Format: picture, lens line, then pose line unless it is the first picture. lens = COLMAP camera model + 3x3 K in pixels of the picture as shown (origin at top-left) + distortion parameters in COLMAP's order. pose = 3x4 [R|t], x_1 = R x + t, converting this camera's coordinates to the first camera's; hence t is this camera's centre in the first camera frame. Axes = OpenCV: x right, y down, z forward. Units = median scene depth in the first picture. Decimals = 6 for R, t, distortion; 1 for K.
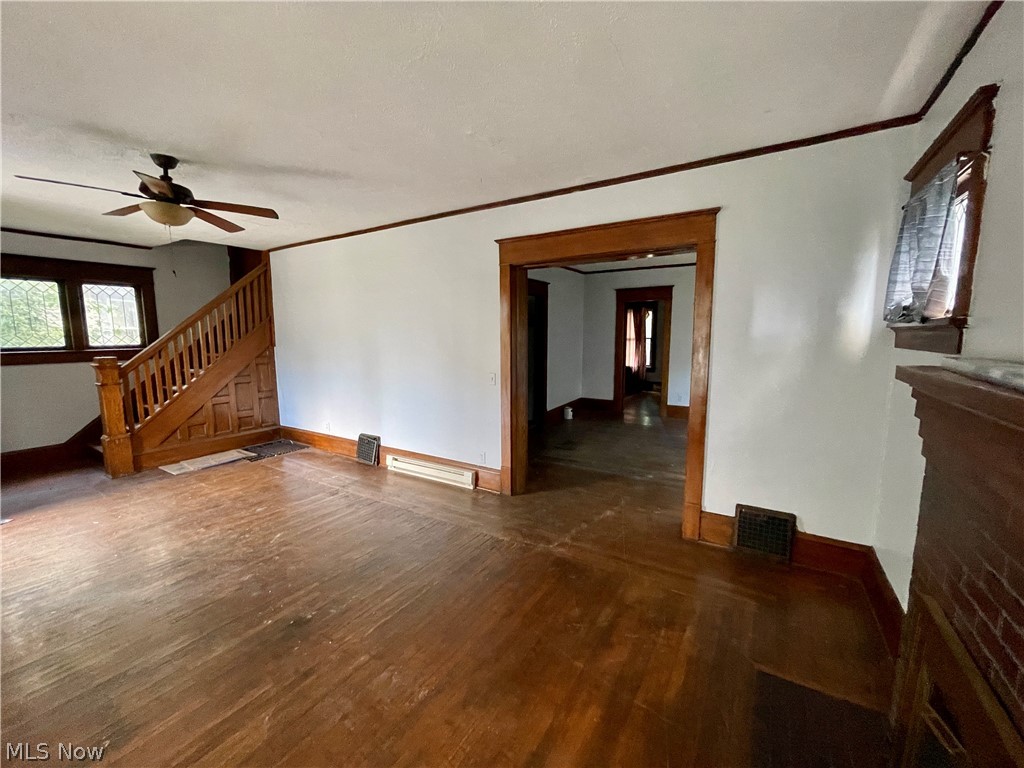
lens RADIAL K [[416.2, 0, 512.3], [0, 416.2, 381.5], [0, 0, 1]] dist [-0.000227, -0.000128]
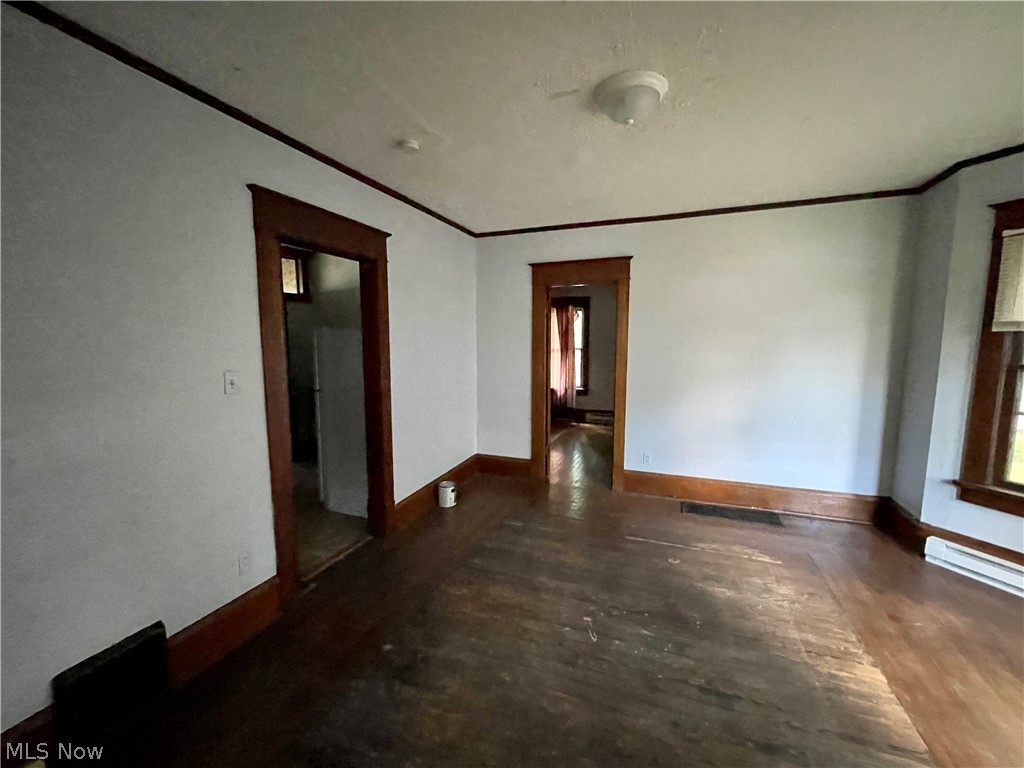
lens RADIAL K [[413.8, 0, 512.8], [0, 413.8, 386.3], [0, 0, 1]] dist [0.000223, -0.000209]
pose [[0.982507, -0.018237, 0.185329, 0.189076], [0.019314, 0.999805, -0.004011, -0.087759], [-0.185220, 0.007520, 0.982668, 0.731584]]
